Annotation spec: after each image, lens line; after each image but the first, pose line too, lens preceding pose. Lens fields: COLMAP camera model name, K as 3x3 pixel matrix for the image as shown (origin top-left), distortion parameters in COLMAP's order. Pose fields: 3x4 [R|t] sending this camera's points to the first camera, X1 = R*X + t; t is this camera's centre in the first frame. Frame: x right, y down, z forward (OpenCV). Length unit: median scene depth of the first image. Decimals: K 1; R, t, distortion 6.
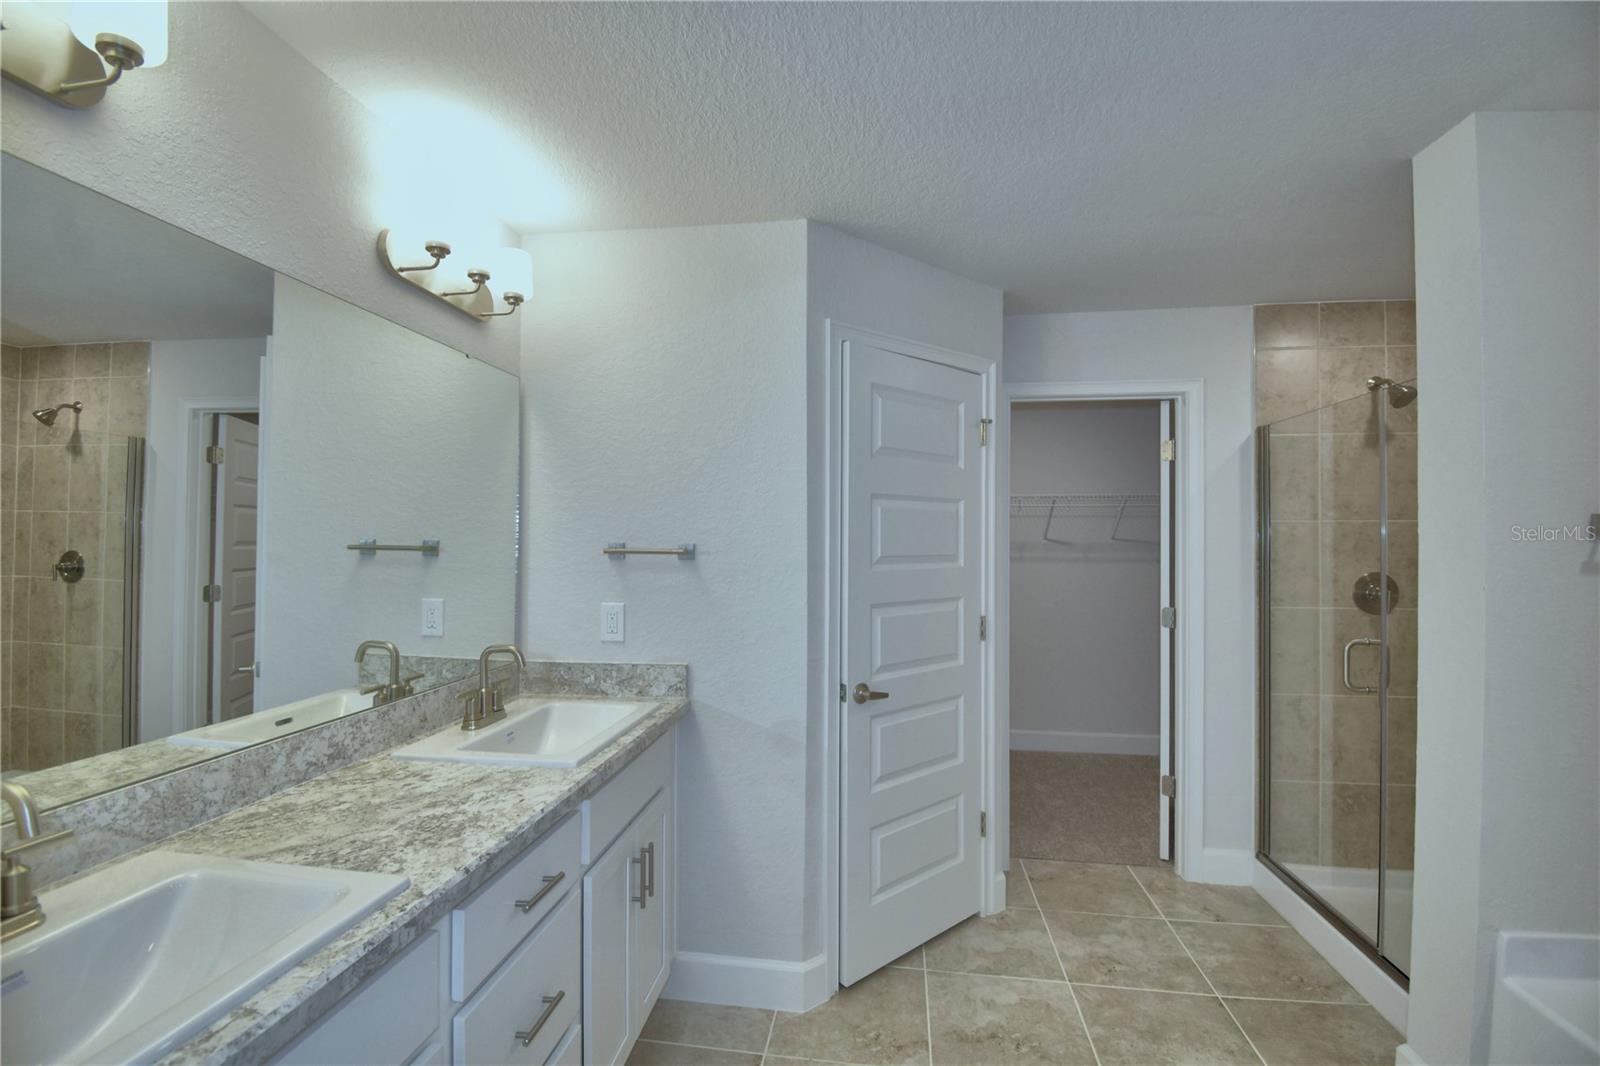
lens RADIAL K [[705.6, 0, 801.7], [0, 705.6, 523.4], [0, 0, 1]] dist [0.005671, -0.014100]
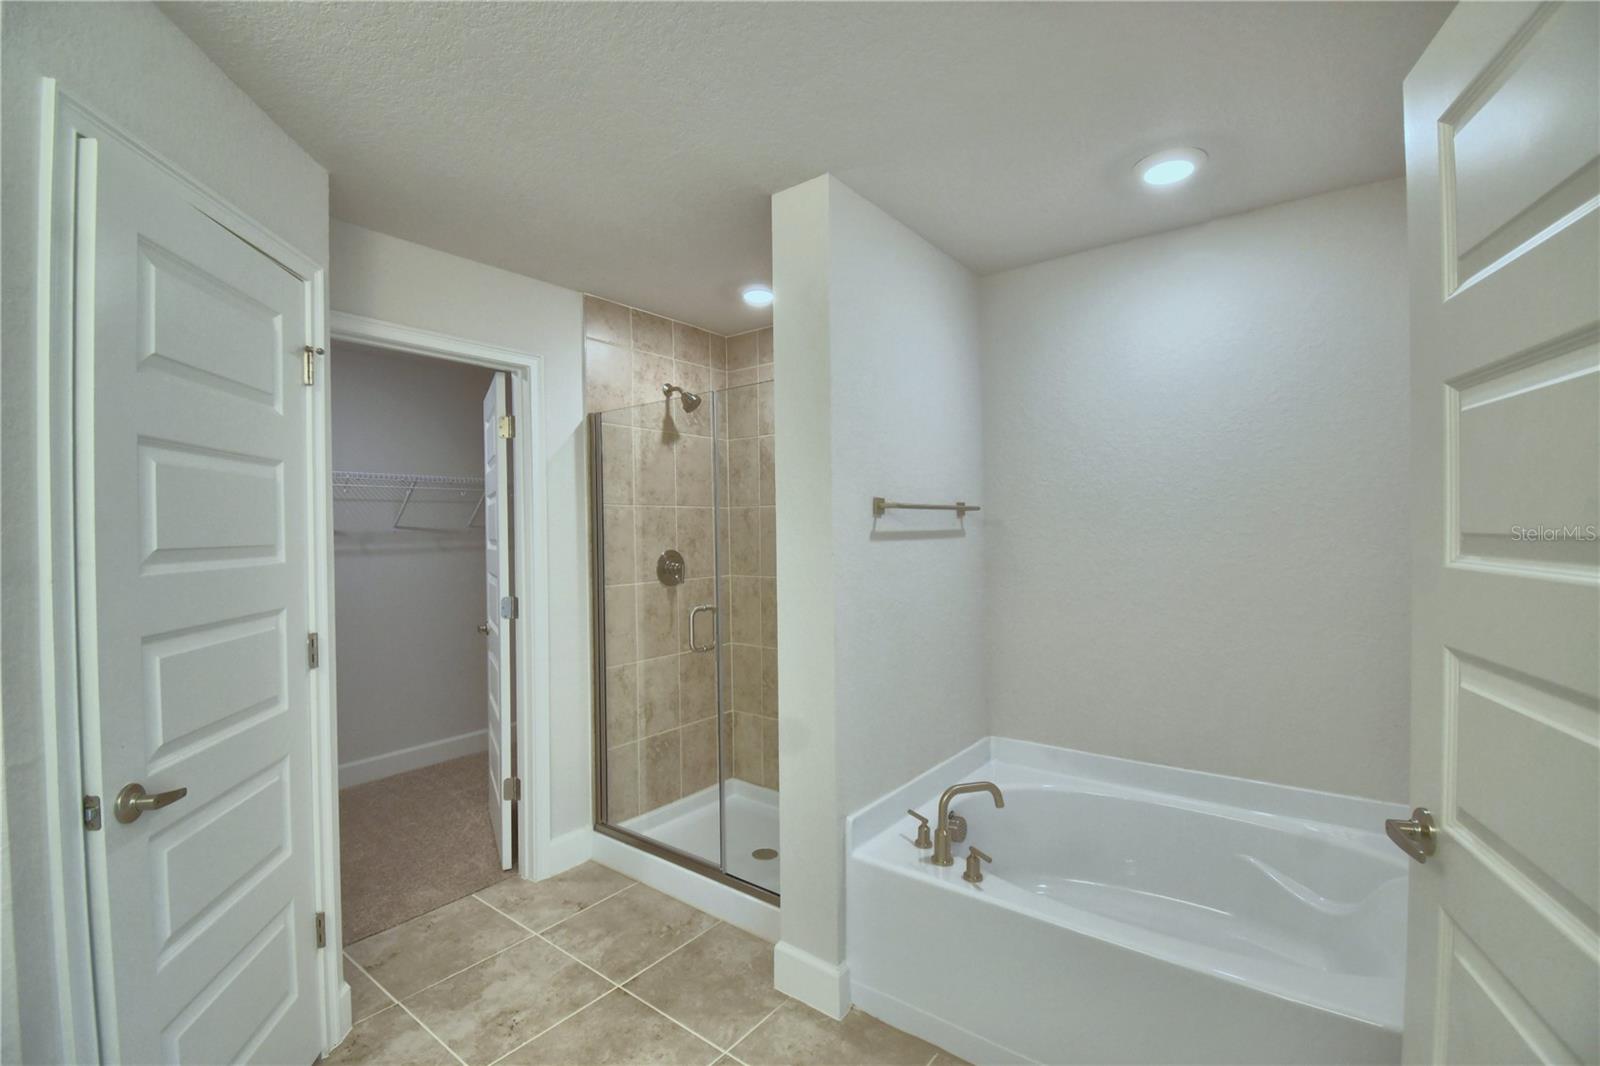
lens RADIAL K [[705.6, 0, 845.2], [0, 705.6, 525.8], [0, 0, 1]] dist [0.005671, -0.014100]
pose [[0.502795, -0.009926, 0.864349, -0.064158], [-0.003791, 0.999899, 0.013688, 0.012940], [-0.864398, -0.010159, 0.502706, 0.172749]]
